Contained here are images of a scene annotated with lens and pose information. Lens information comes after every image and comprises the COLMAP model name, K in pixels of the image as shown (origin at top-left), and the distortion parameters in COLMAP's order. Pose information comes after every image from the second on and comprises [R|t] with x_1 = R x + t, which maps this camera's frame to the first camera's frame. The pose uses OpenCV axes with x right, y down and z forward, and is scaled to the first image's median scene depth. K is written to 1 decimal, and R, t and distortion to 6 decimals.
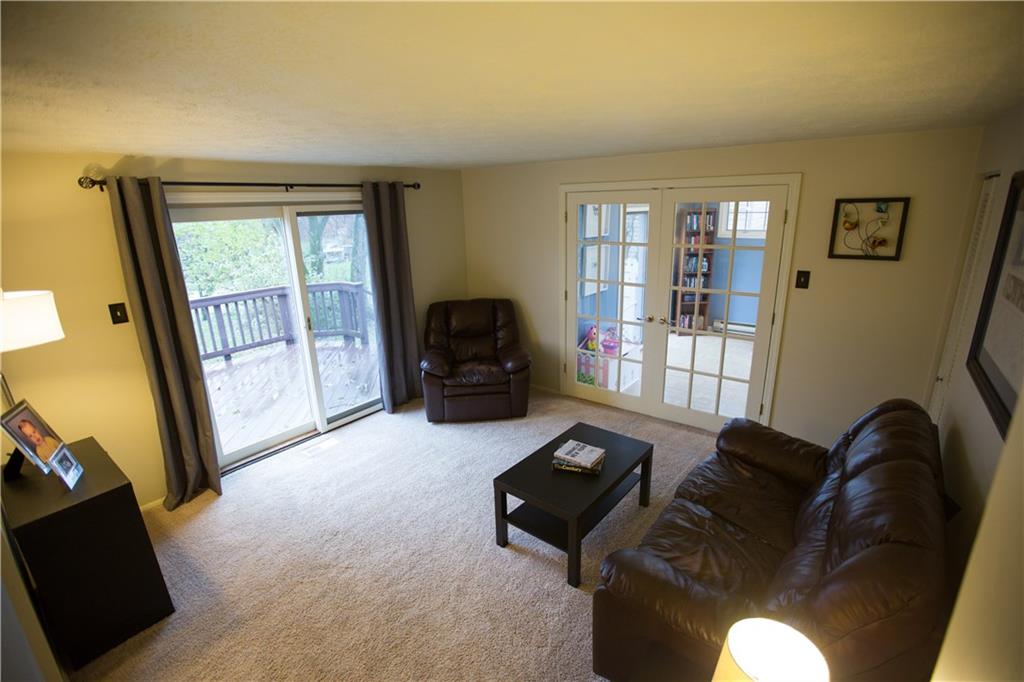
lens RADIAL K [[469.3, 0, 512.0], [0, 469.3, 341.0], [0, 0, 1]] dist [-0.024841, 0.000723]
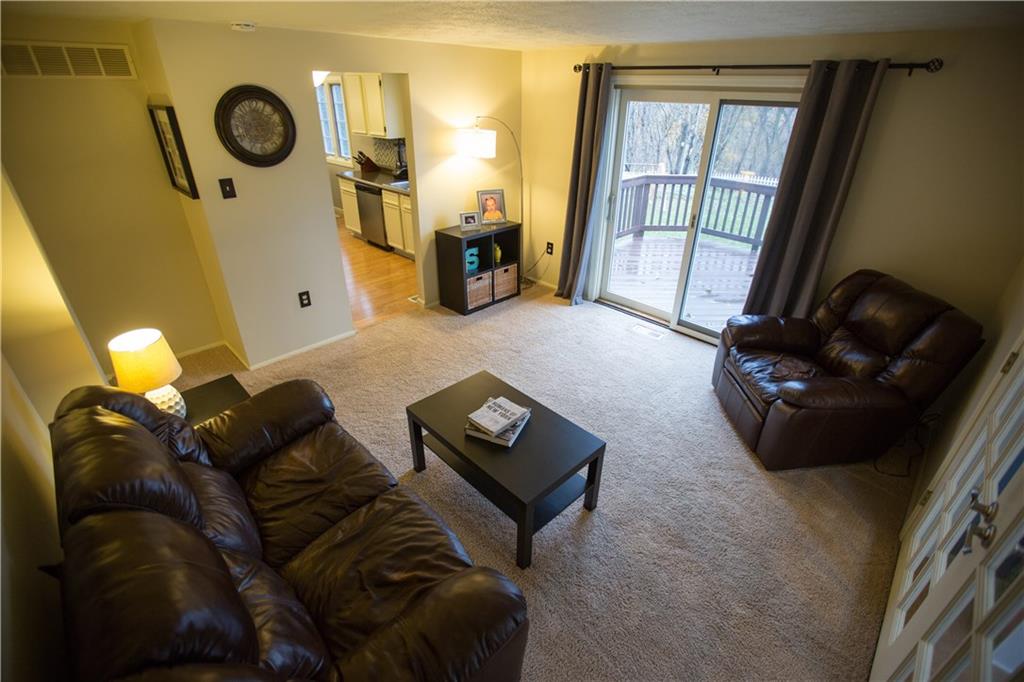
lens RADIAL K [[466.6, 0, 510.0], [0, 466.6, 325.1], [0, 0, 1]] dist [-0.000997, -0.000058]
pose [[-0.106584, 0.477408, -0.872194, 0.579978], [-0.291080, 0.823779, 0.486478, -0.227832], [0.950743, 0.305729, 0.051162, 0.667682]]
